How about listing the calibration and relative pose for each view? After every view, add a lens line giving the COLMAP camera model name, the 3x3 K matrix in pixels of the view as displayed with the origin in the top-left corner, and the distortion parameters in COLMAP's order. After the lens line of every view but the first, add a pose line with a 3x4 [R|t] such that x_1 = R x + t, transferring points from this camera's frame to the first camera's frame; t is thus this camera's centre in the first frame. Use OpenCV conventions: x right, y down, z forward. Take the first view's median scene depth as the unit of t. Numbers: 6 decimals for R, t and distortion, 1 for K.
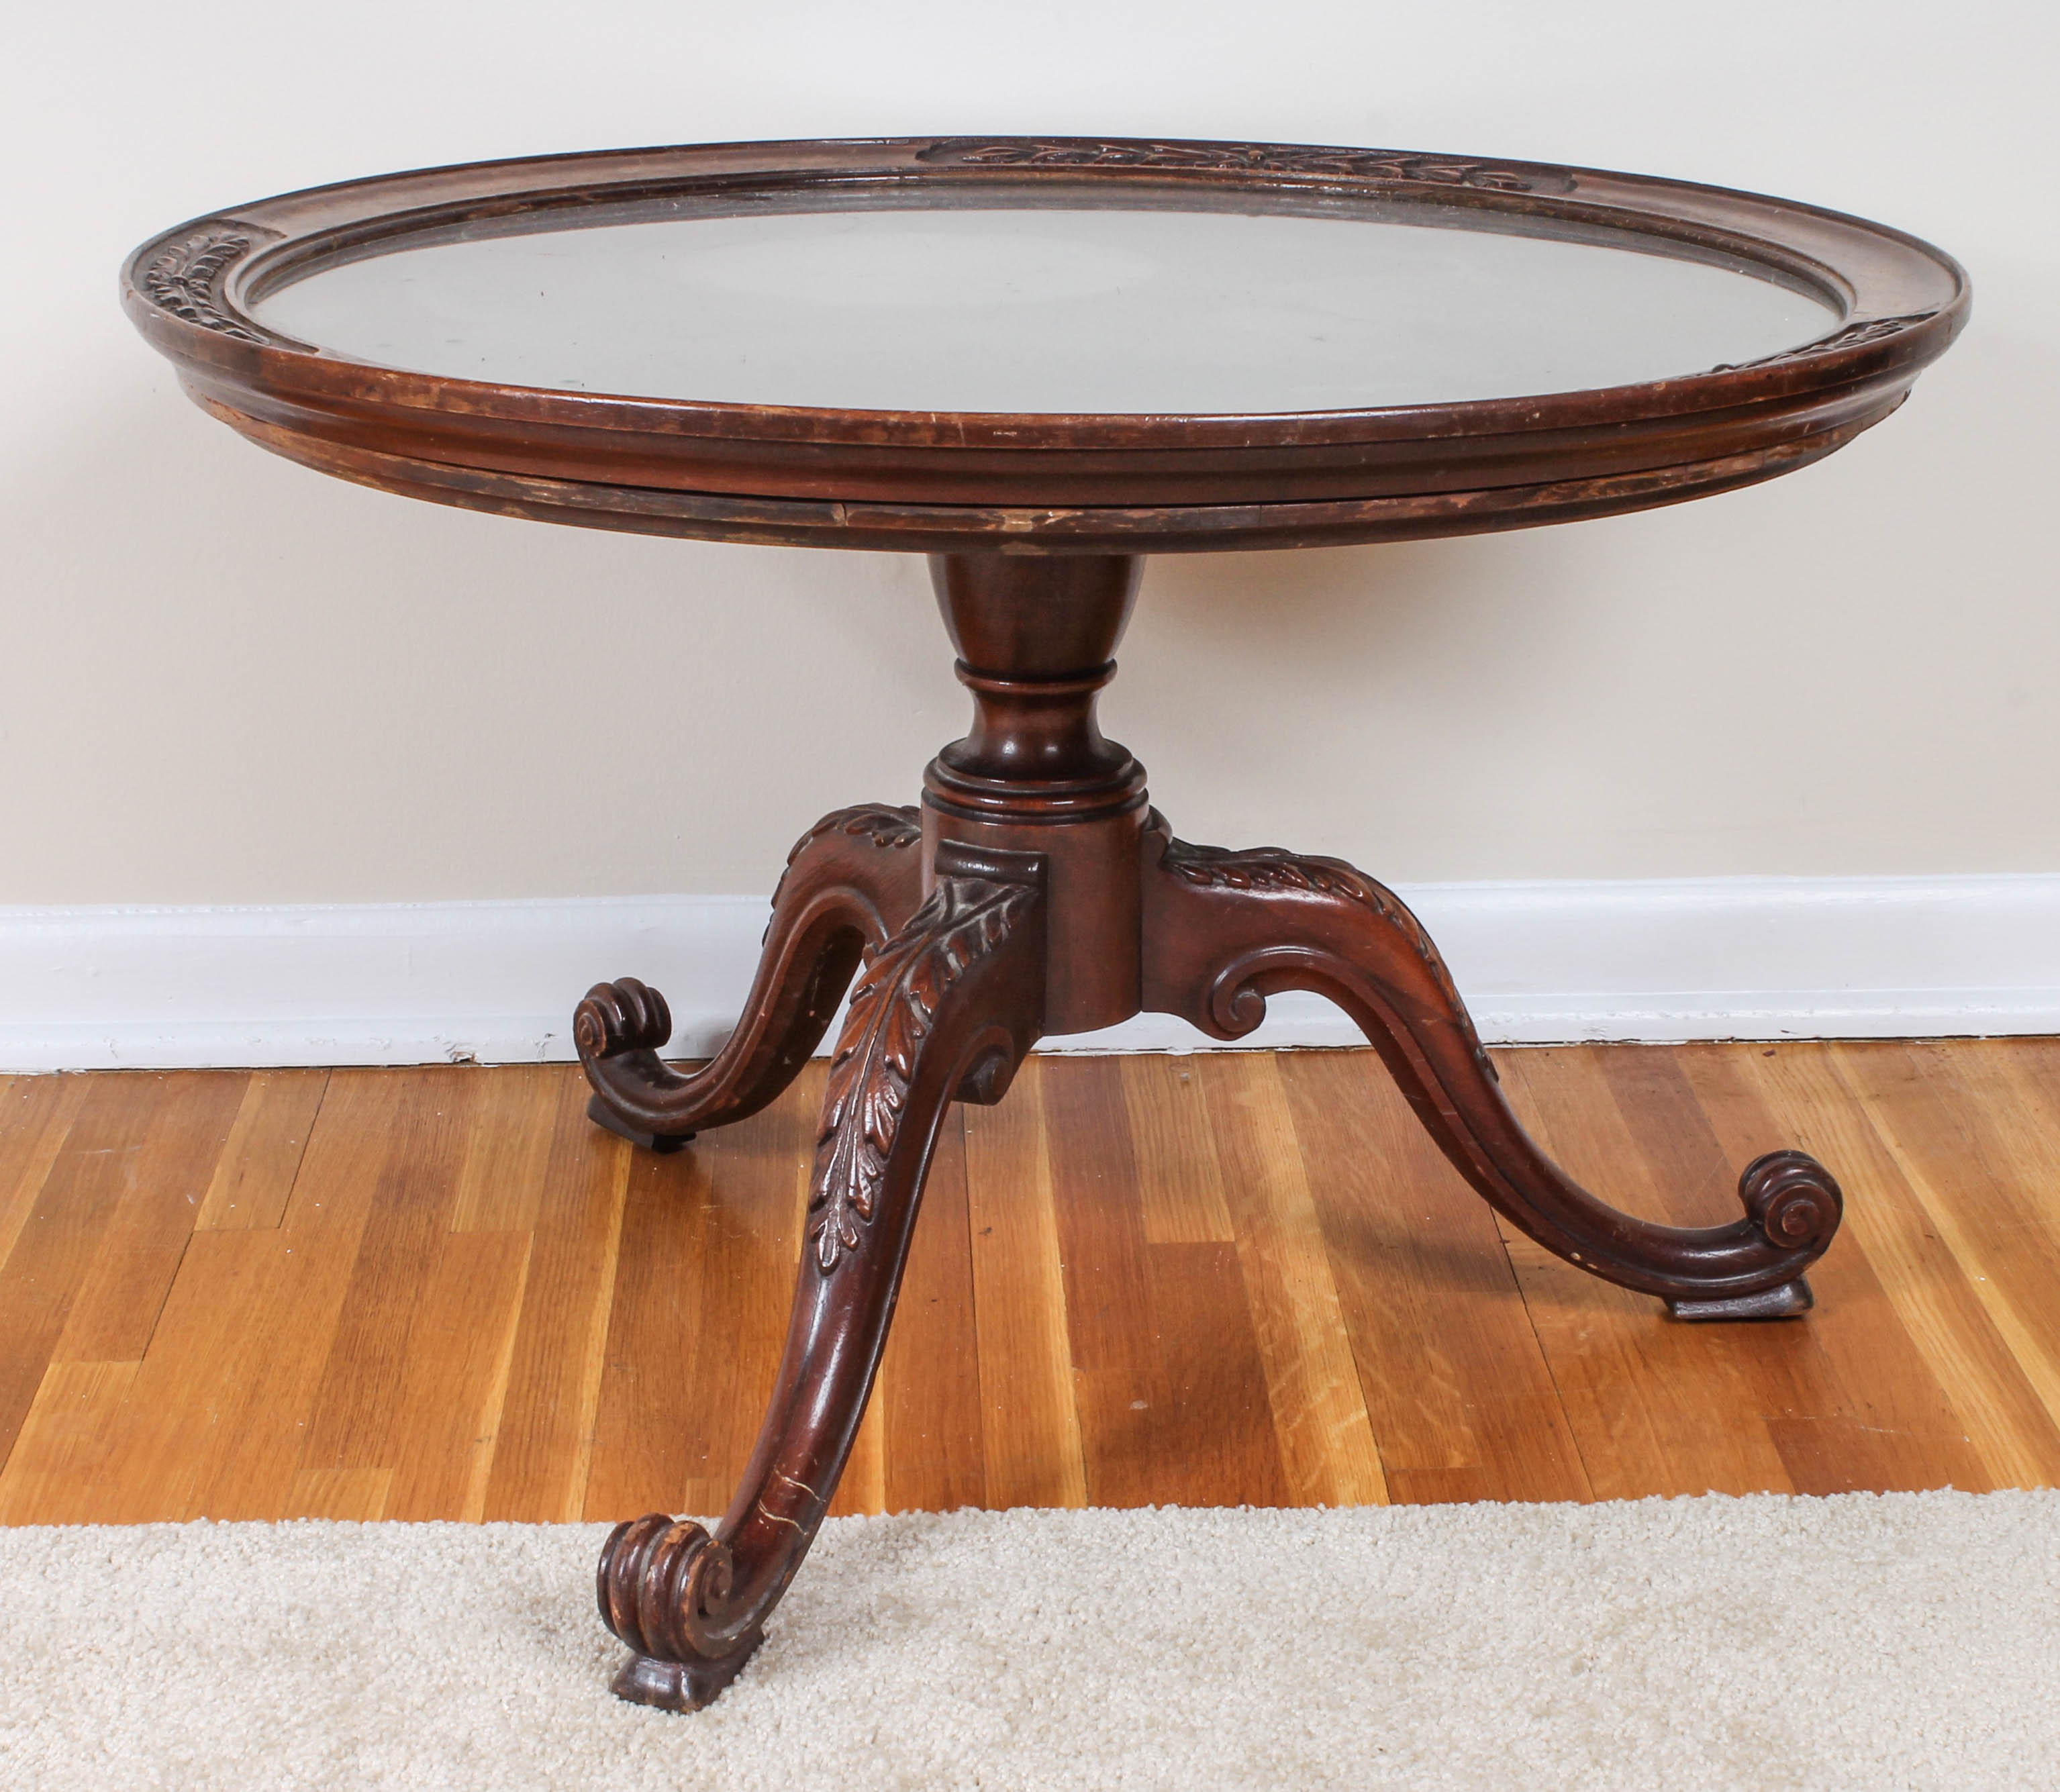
lens RADIAL K [[3742.0, 0, 1027.4], [0, 3742.0, 957.6], [0, 0, 1]] dist [-0.056856, -0.109295]
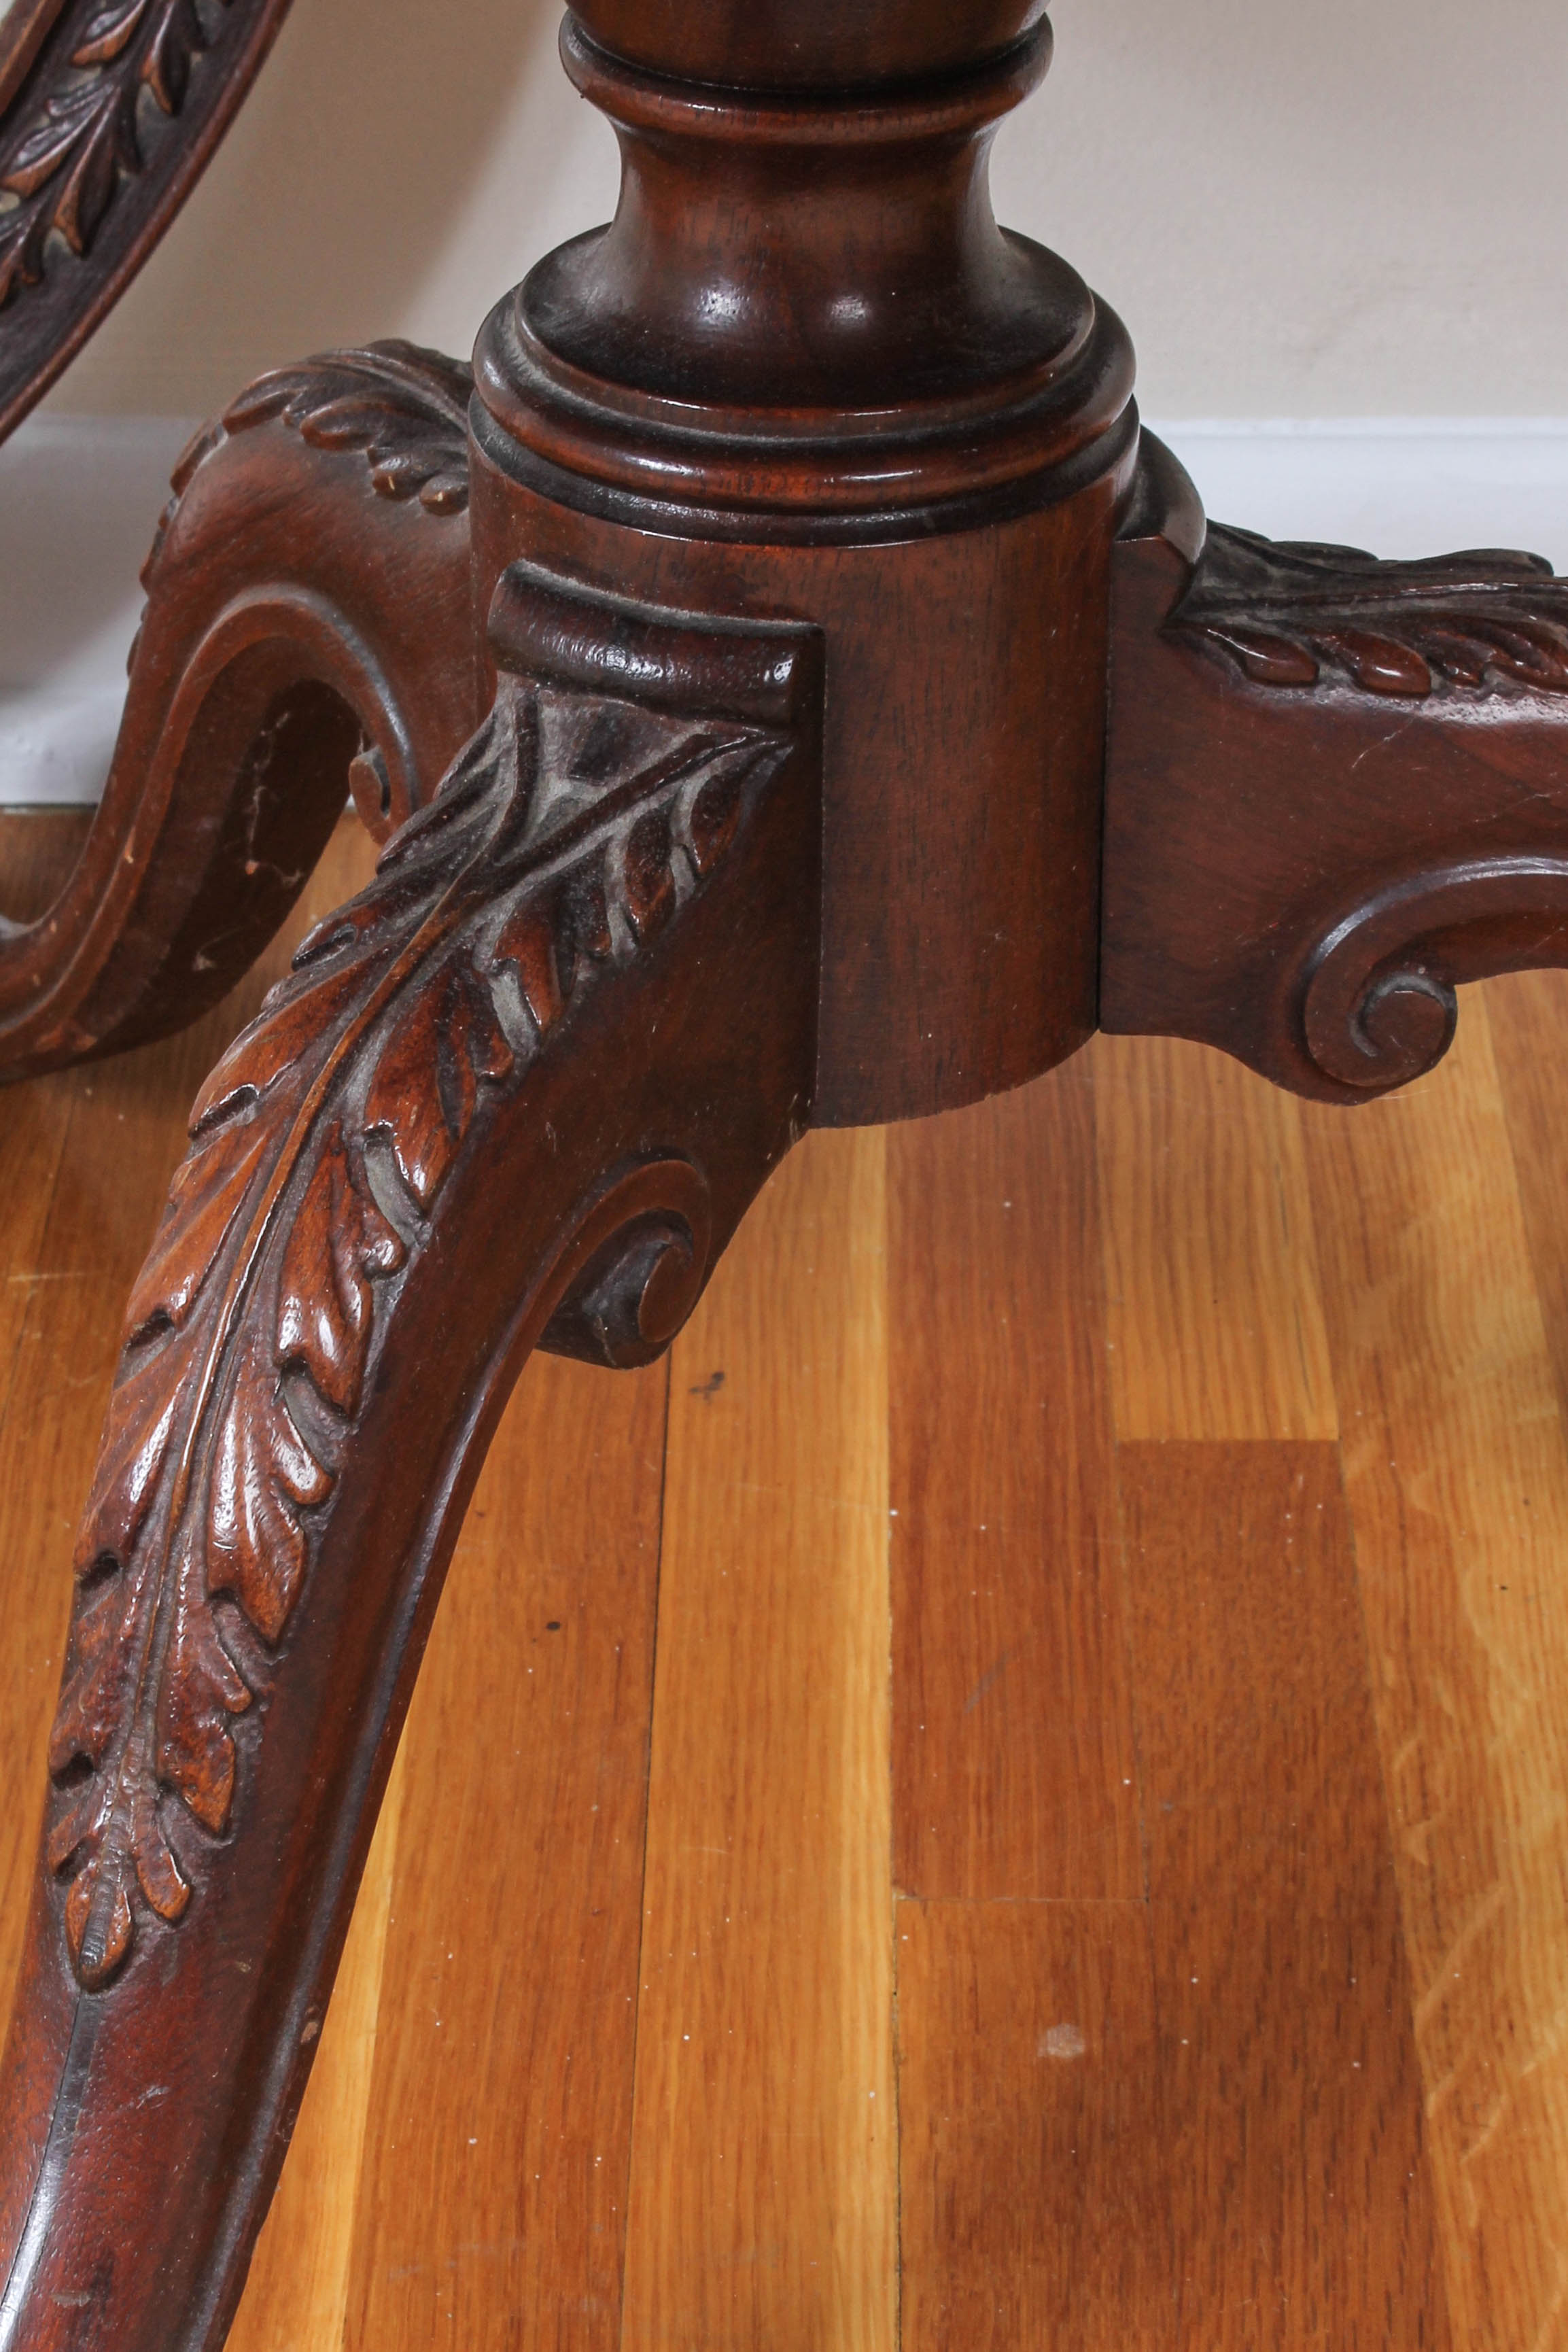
lens RADIAL K [[5413.9, 0, 716.0], [0, 5413.9, 1177.6], [0, 0, 1]] dist [-0.014206, 0.172545]
pose [[0.998157, 0.028703, -0.053469, 0.021866], [-0.016612, 0.976653, 0.214179, -0.078869], [0.058368, -0.212896, 0.975330, 0.493974]]
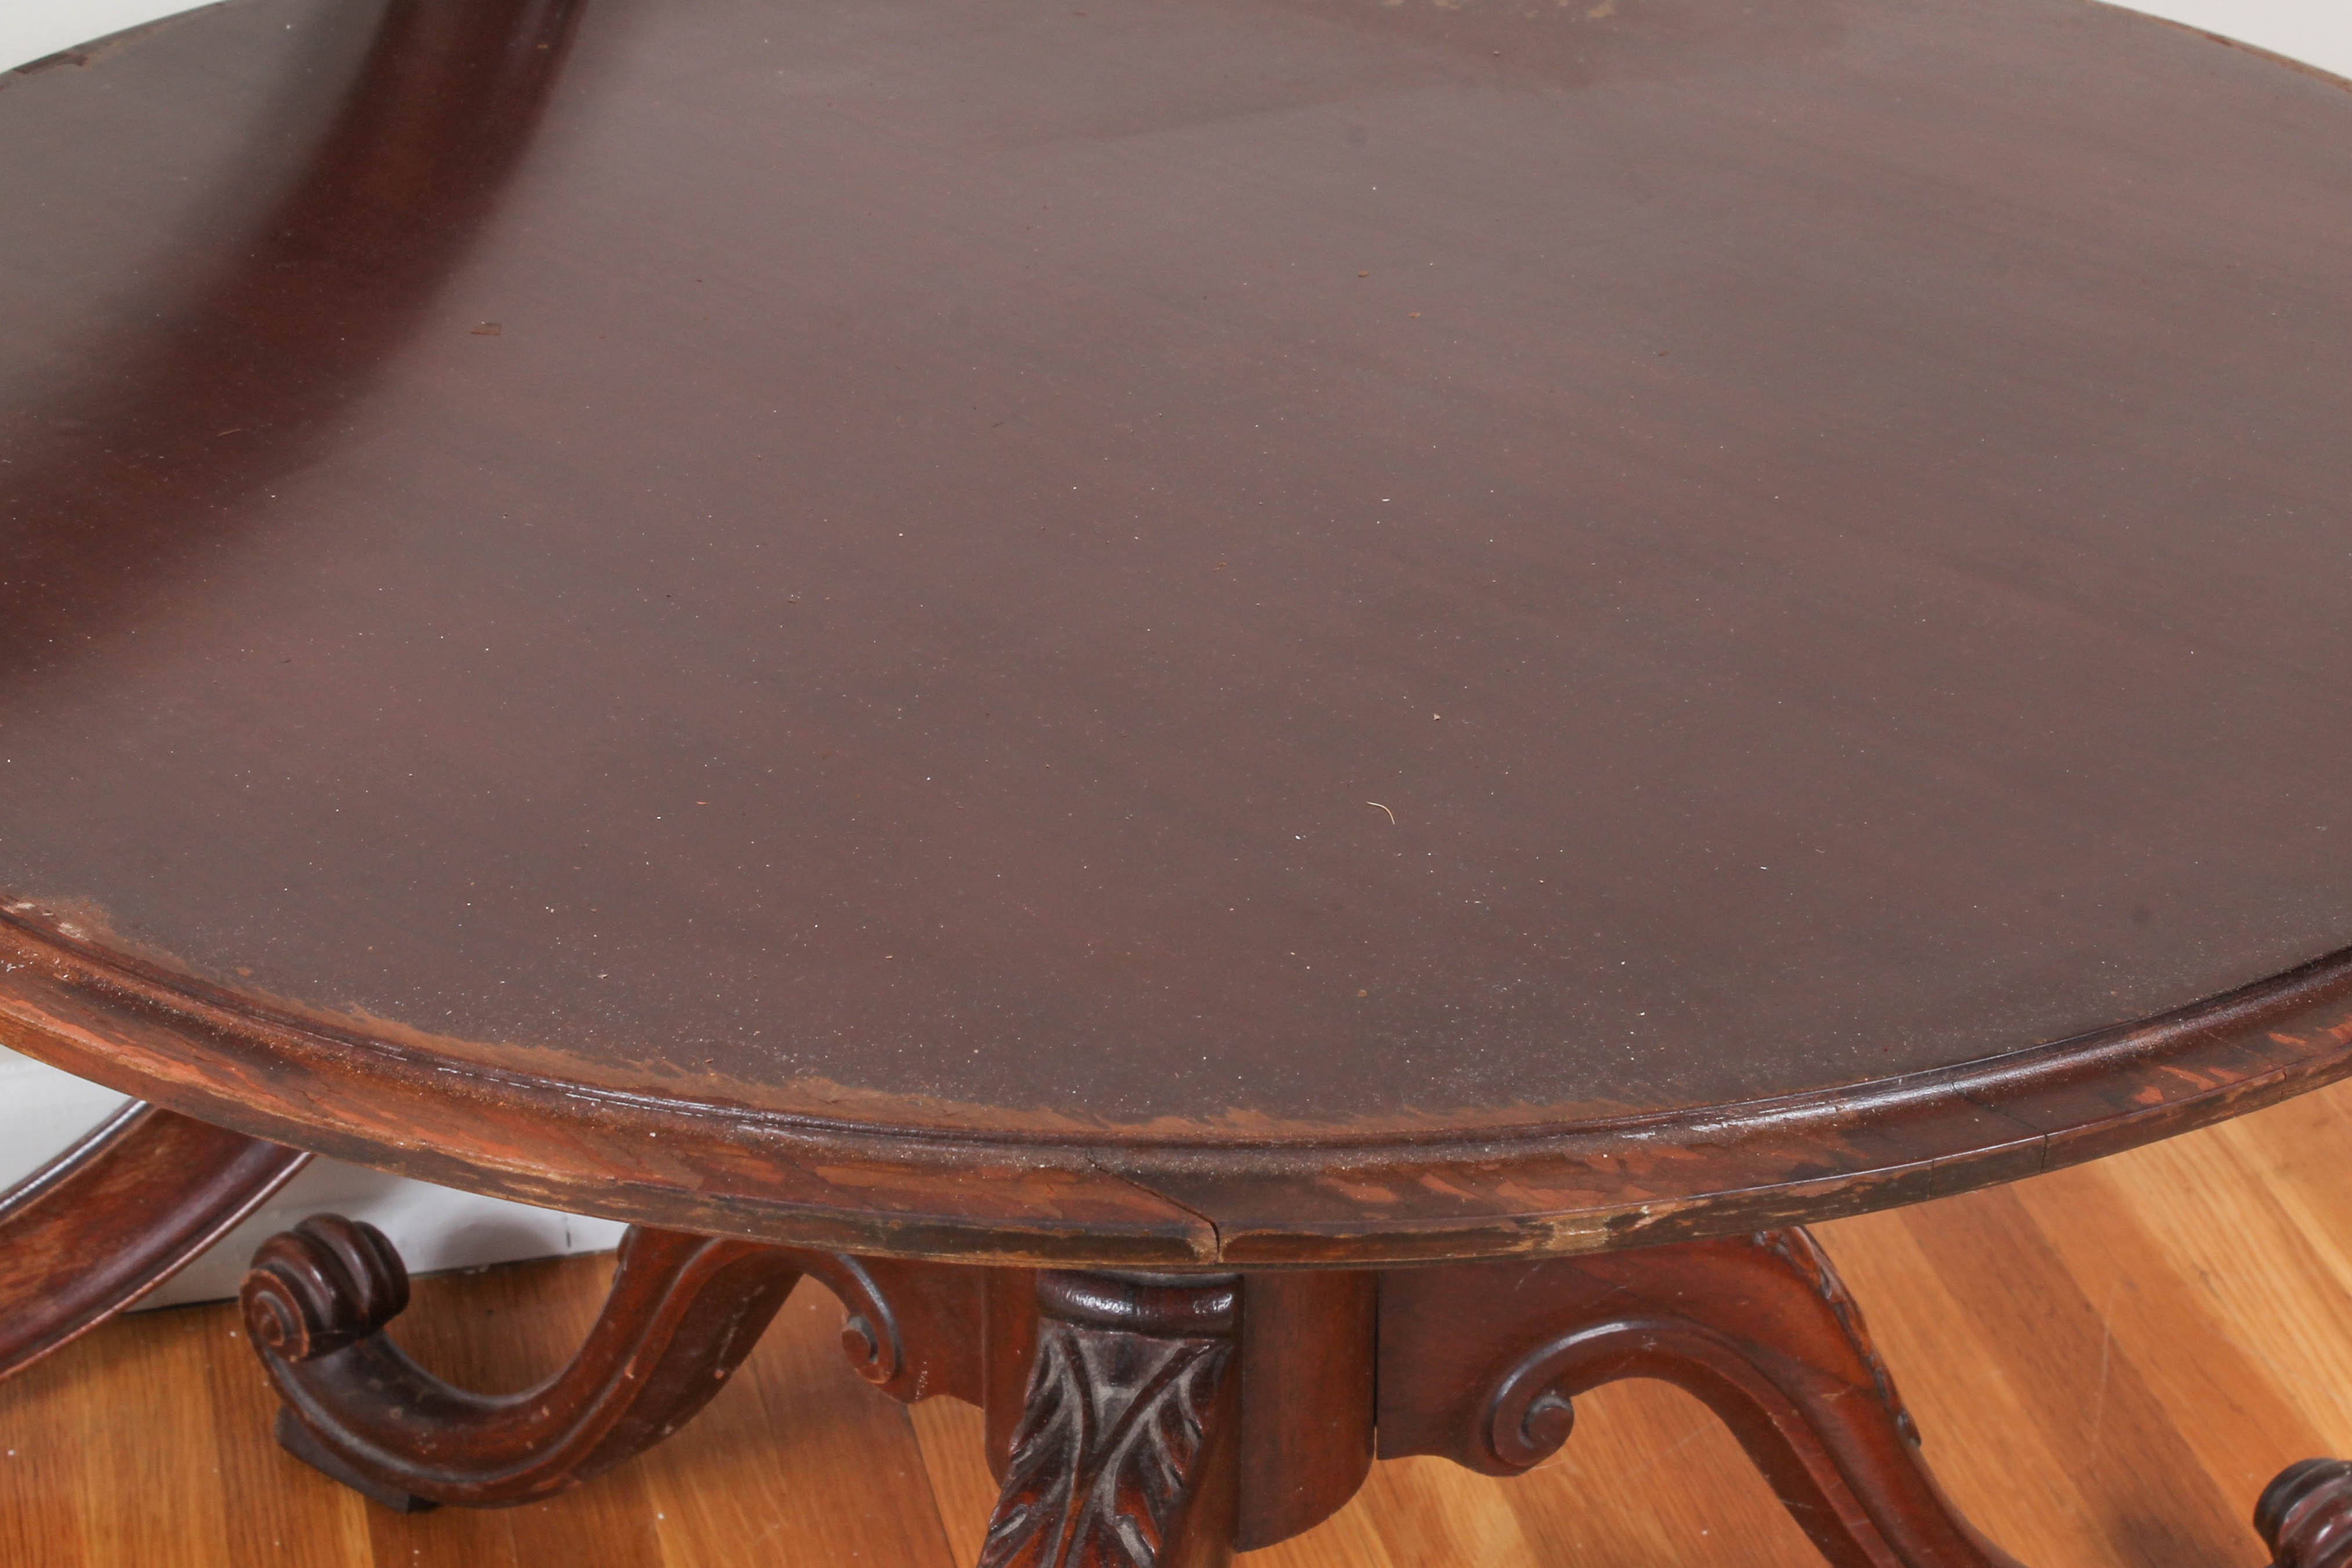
lens RADIAL K [[4574.7, 0, 1176.0], [0, 4574.7, 784.0], [0, 0, 1]] dist [0.011165, 0.113820]
pose [[0.981123, -0.089177, 0.171595, -0.110245], [0.062311, 0.985784, 0.156038, -0.197890], [-0.183070, -0.142400, 0.972732, 0.327215]]
